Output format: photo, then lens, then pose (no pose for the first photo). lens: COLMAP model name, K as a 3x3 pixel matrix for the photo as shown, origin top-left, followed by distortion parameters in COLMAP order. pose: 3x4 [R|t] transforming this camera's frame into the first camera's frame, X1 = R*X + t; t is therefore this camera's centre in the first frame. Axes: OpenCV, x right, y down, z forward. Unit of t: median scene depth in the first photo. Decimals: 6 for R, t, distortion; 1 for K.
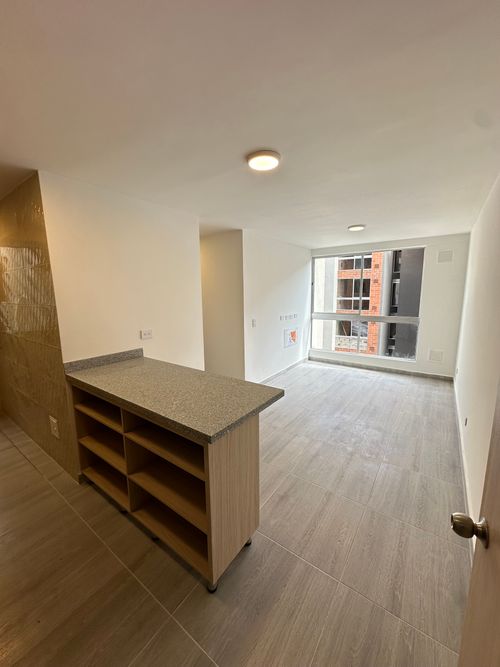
lens RADIAL K [[265.5, 0, 250.0], [0, 265.5, 333.5], [0, 0, 1]] dist [-0.002040, 0.000094]
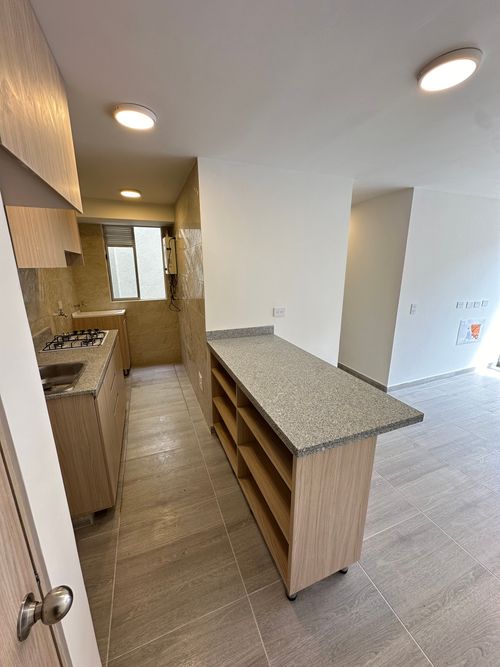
lens RADIAL K [[265.5, 0, 250.0], [0, 265.5, 333.5], [0, 0, 1]] dist [-0.002040, 0.000094]
pose [[0.840033, 0.143596, -0.523188, 0.064429], [-0.092178, 0.988092, 0.123194, -0.039241], [0.534648, -0.055261, 0.843266, 0.127221]]
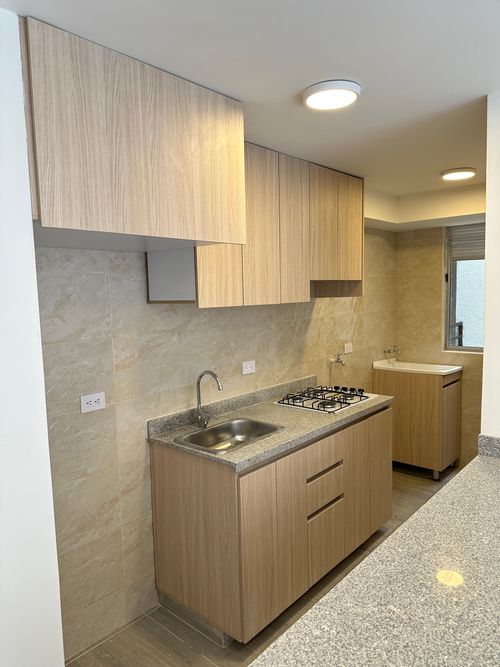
lens RADIAL K [[477.5, 0, 250.0], [0, 477.5, 333.5], [0, 0, 1]] dist [-0.001804, -0.001364]
pose [[-0.104366, 0.102512, -0.989242, 0.300080], [-0.131317, 0.984544, 0.115879, -0.142799], [0.985831, 0.141998, -0.089292, 0.594793]]
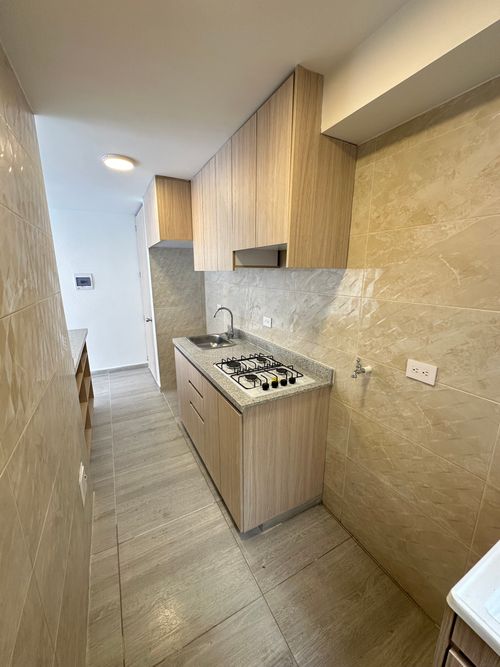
lens RADIAL K [[265.5, 0, 250.0], [0, 265.5, 333.5], [0, 0, 1]] dist [-0.002040, 0.000094]
pose [[-0.895588, -0.090038, 0.435679, -1.576308], [0.081198, 0.929776, 0.359059, -0.218278], [-0.437413, 0.356945, -0.825385, 1.420815]]
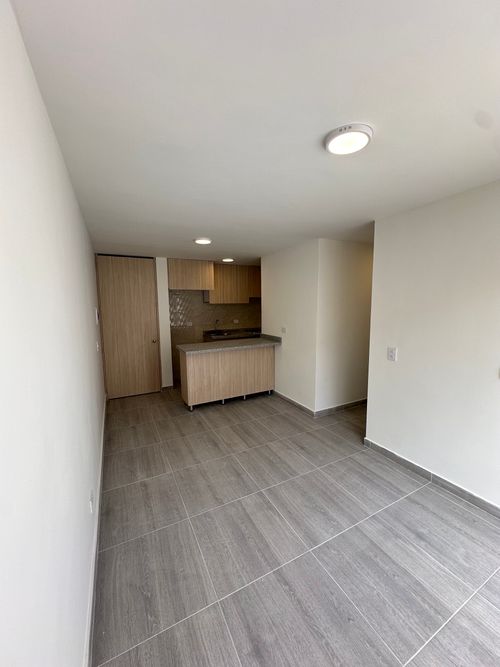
lens RADIAL K [[265.5, 0, 250.0], [0, 265.5, 333.5], [0, 0, 1]] dist [-0.002040, 0.000094]
pose [[-0.456354, 0.116602, -0.882125, 1.456078], [-0.124324, 0.973296, 0.192970, -0.335057], [0.881070, 0.197732, -0.429671, 1.935729]]
